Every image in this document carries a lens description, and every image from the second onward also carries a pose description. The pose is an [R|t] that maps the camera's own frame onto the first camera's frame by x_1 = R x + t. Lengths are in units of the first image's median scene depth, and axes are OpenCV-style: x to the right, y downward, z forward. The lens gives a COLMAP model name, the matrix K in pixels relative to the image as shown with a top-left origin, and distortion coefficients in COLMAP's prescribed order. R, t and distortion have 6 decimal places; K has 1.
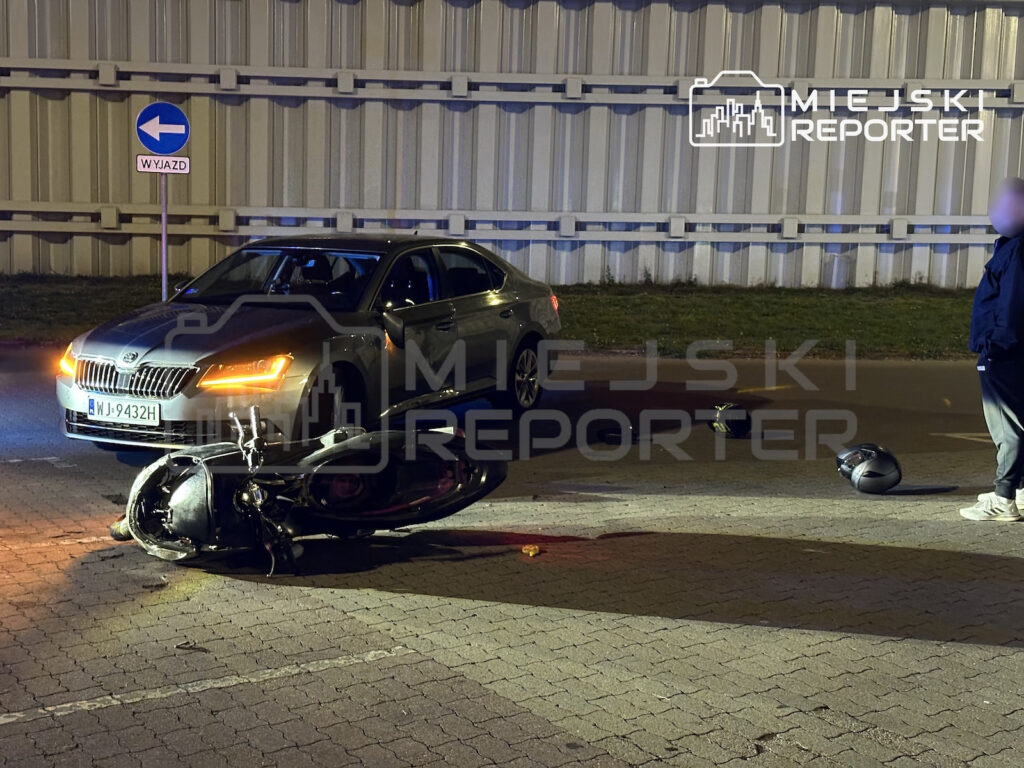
lens RADIAL K [[1429.8, 0, 567.8], [0, 1429.8, 423.5], [0, 0, 1]] dist [0.112767, 0.000000]
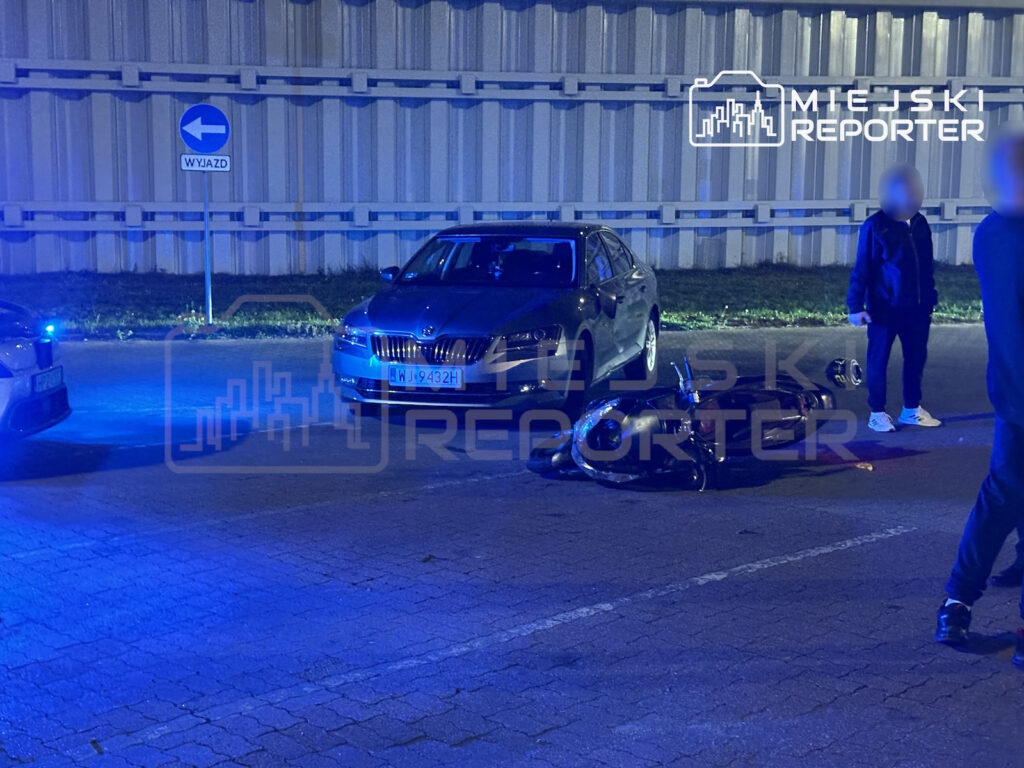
lens RADIAL K [[1429.8, 0, 447.7], [0, 1429.8, 399.8], [0, 0, 1]] dist [0.112767, 0.000000]
pose [[0.981879, -0.041074, 0.185006, -0.210782], [0.042713, 0.999075, -0.004879, 0.000641], [-0.184635, 0.012693, 0.982725, -0.021540]]
